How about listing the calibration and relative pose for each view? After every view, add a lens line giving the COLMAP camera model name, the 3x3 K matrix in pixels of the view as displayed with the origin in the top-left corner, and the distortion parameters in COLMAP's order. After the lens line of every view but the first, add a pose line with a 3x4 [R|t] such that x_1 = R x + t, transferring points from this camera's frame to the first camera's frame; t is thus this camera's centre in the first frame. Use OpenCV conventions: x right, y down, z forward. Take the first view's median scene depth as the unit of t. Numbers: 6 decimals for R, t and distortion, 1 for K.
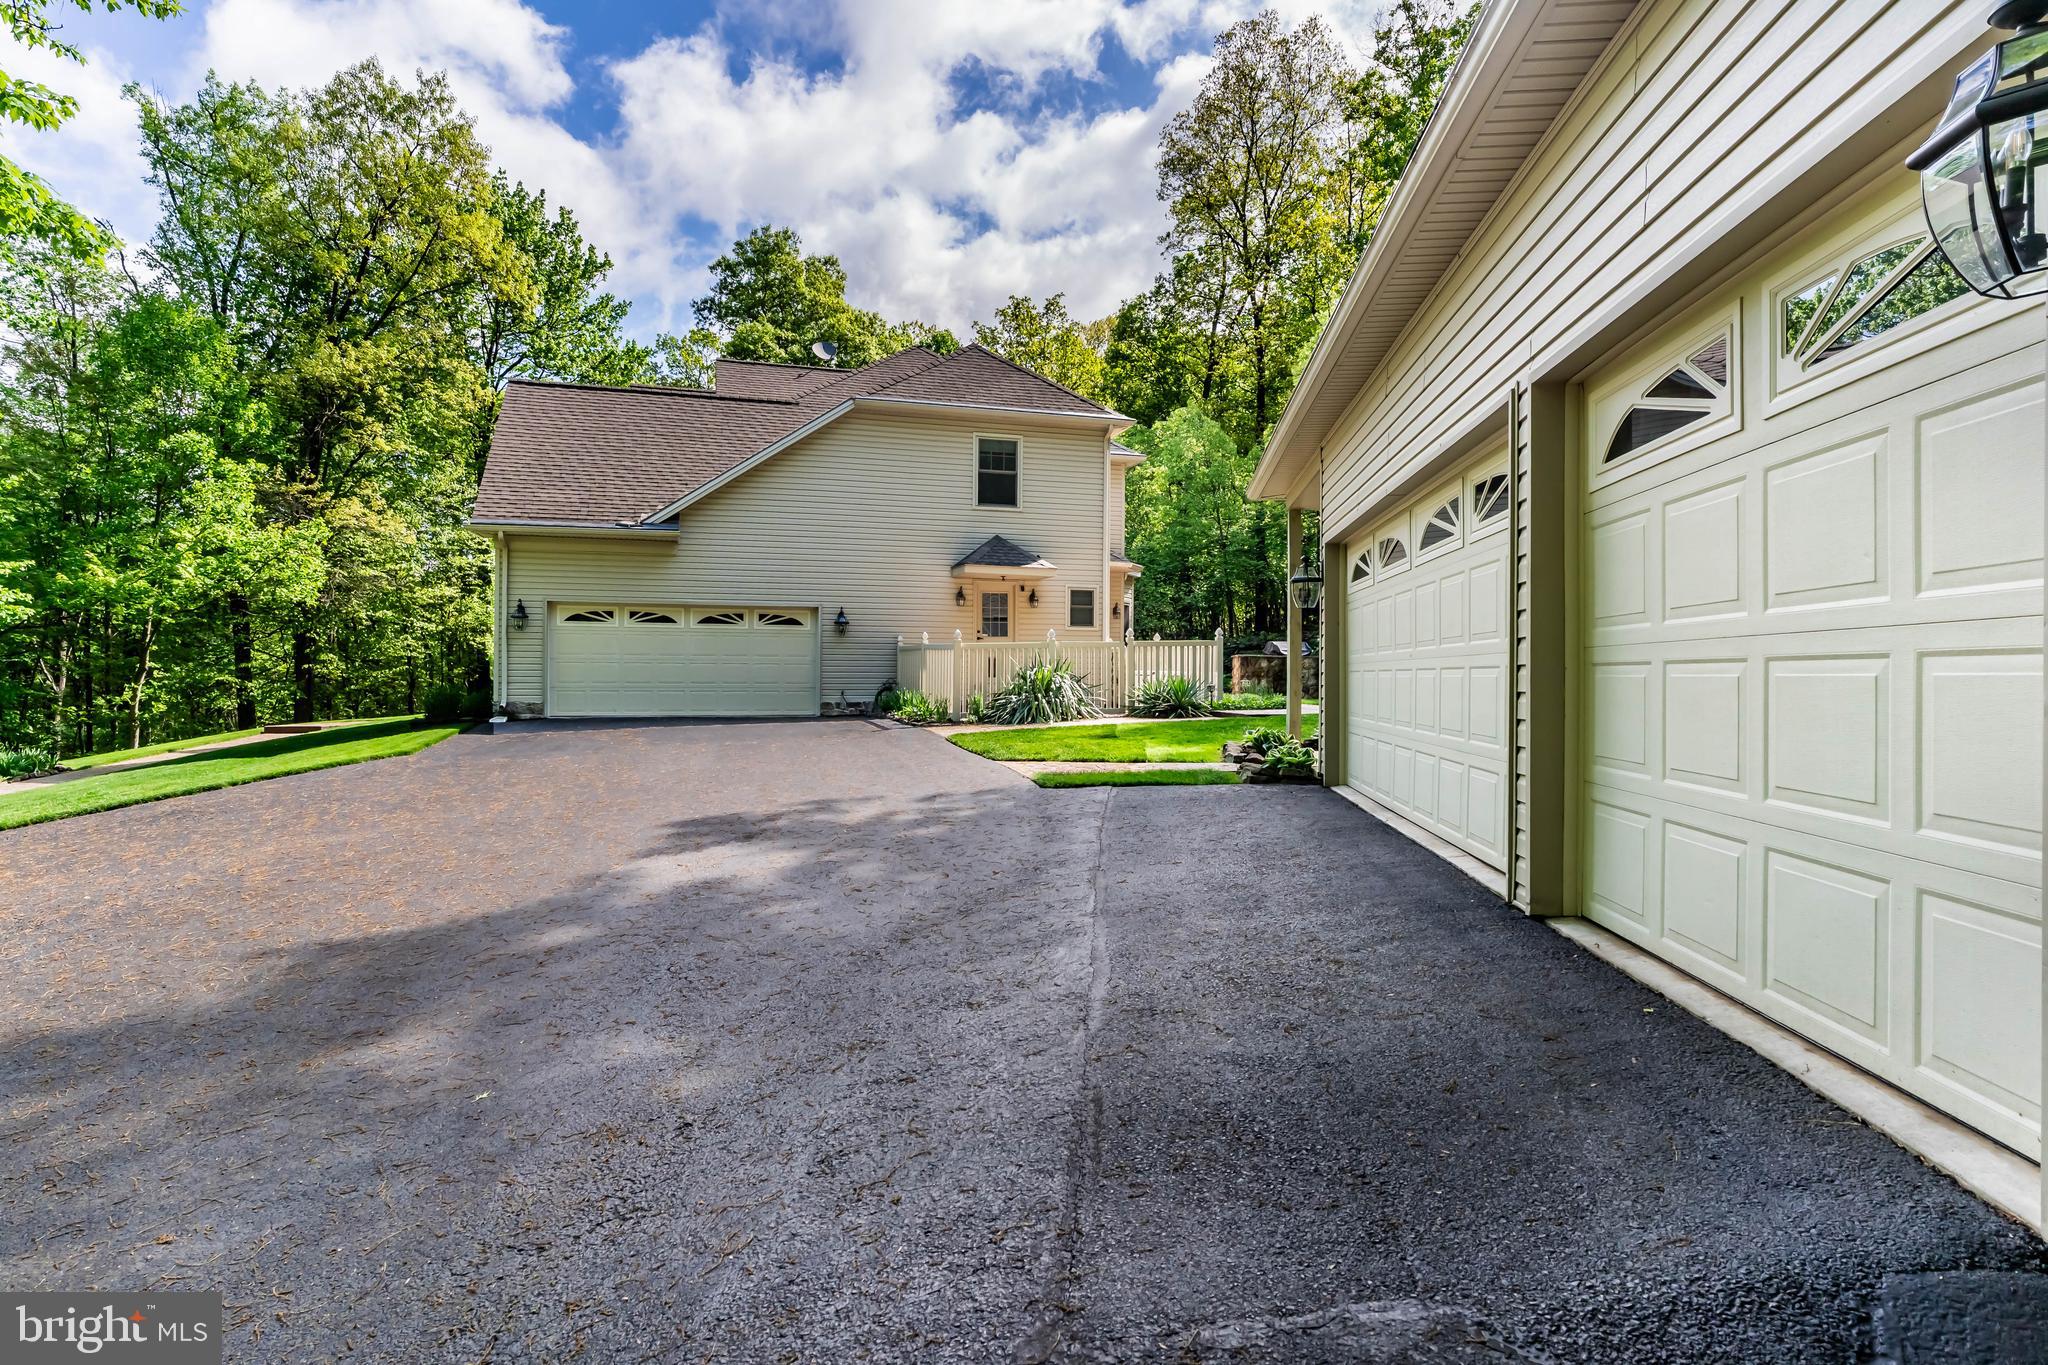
lens RADIAL K [[1048.9, 0, 1017.8], [0, 1048.9, 673.4], [0, 0, 1]] dist [-0.007171, 0.000671]
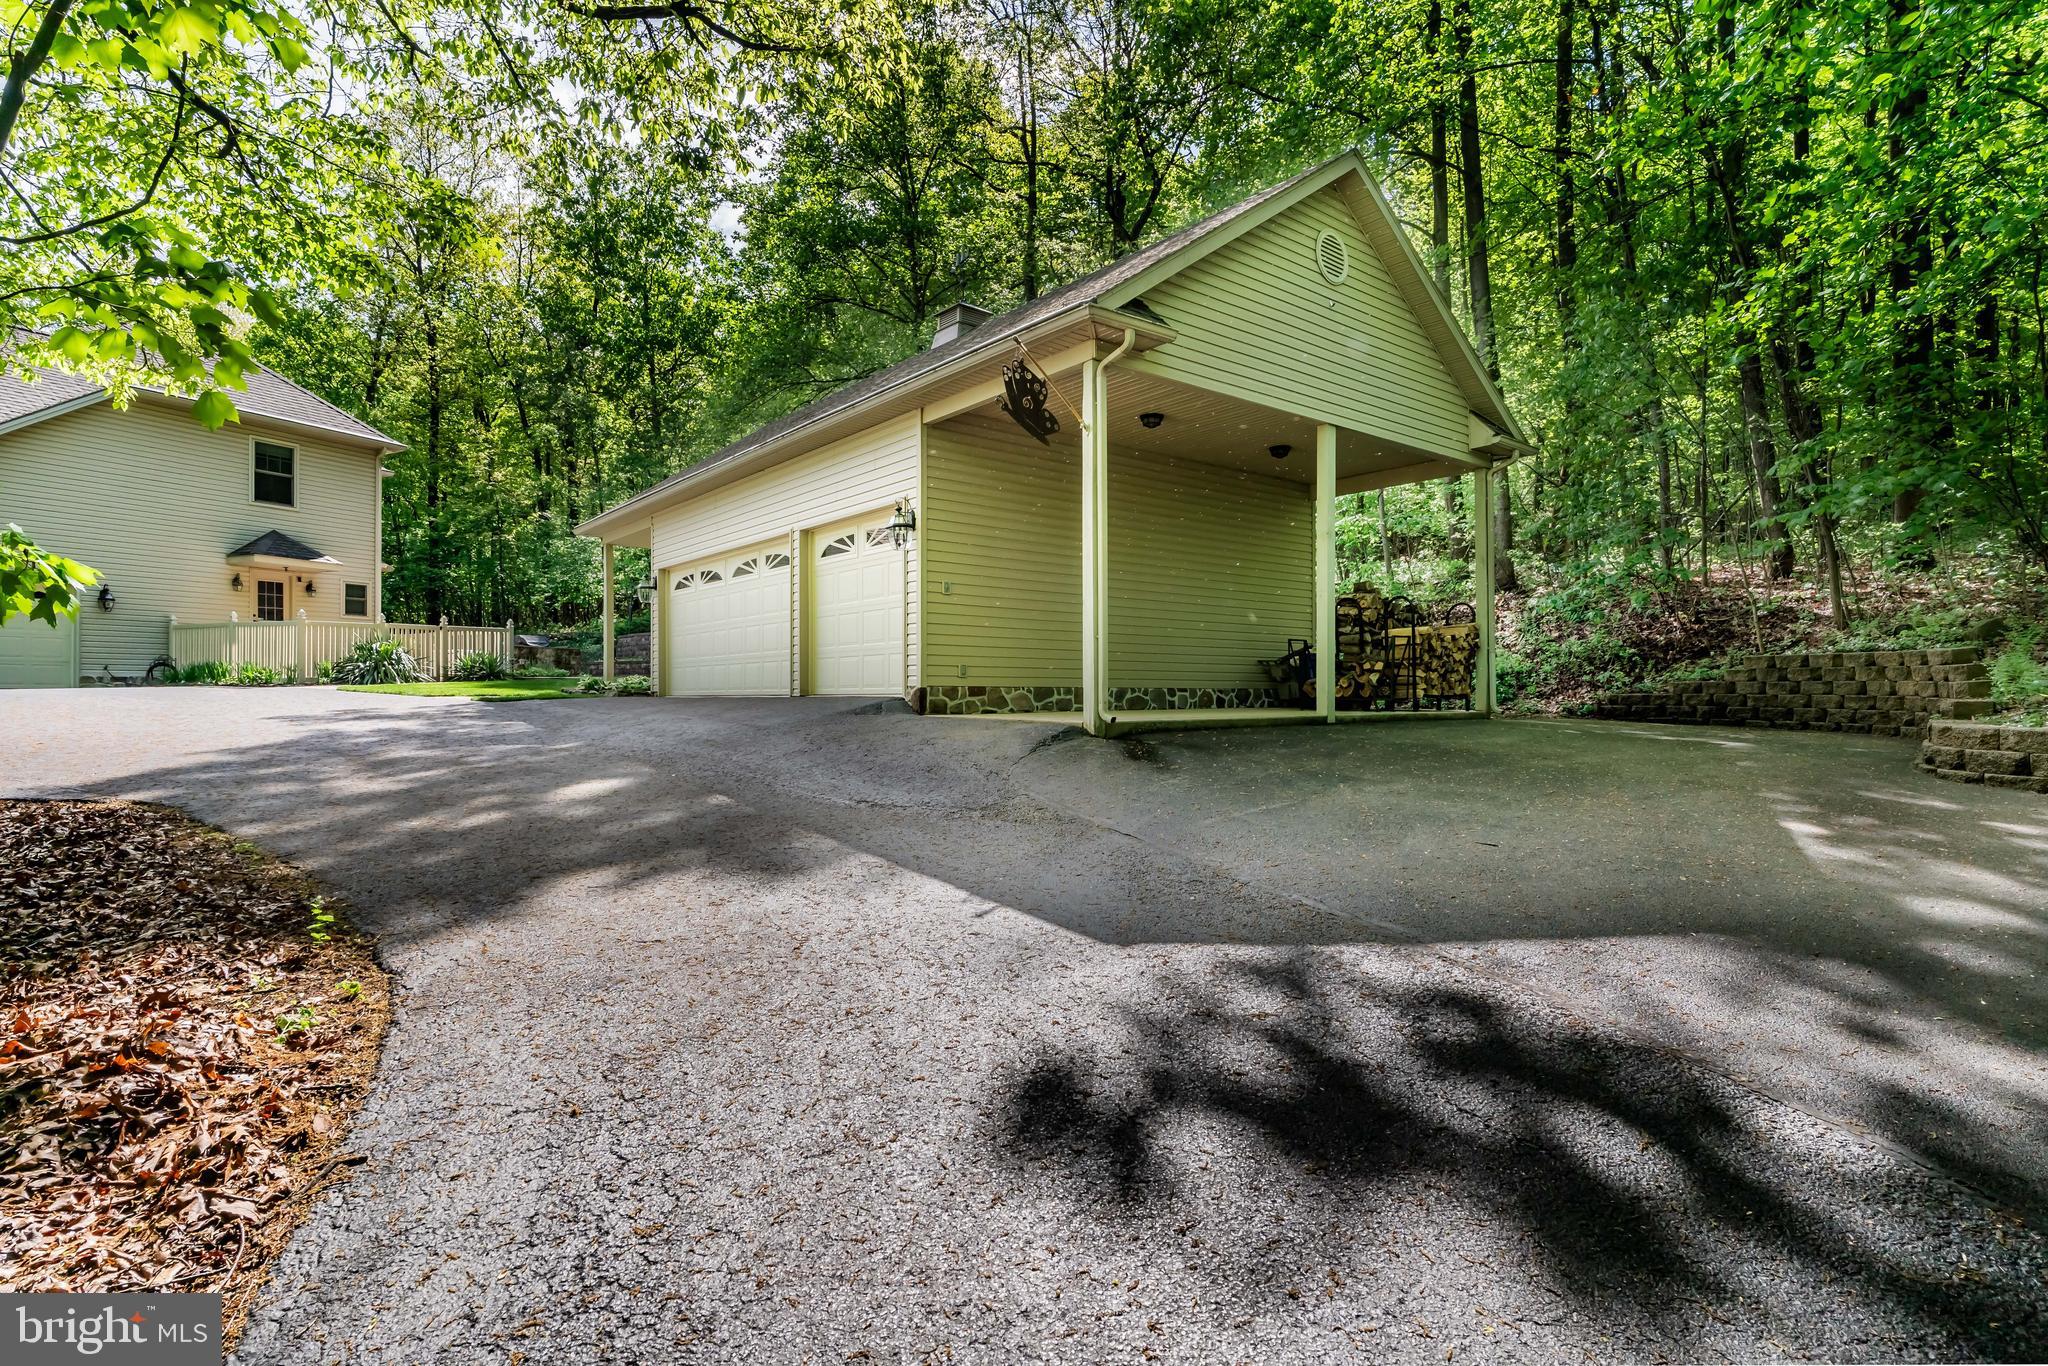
lens RADIAL K [[1048.9, 0, 1017.8], [0, 1048.9, 673.9], [0, 0, 1]] dist [-0.007171, 0.000671]
pose [[0.690297, 0.007497, 0.723487, -0.290234], [0.005698, 0.999859, -0.015797, 0.046127], [-0.723504, 0.015027, 0.690157, -0.358897]]
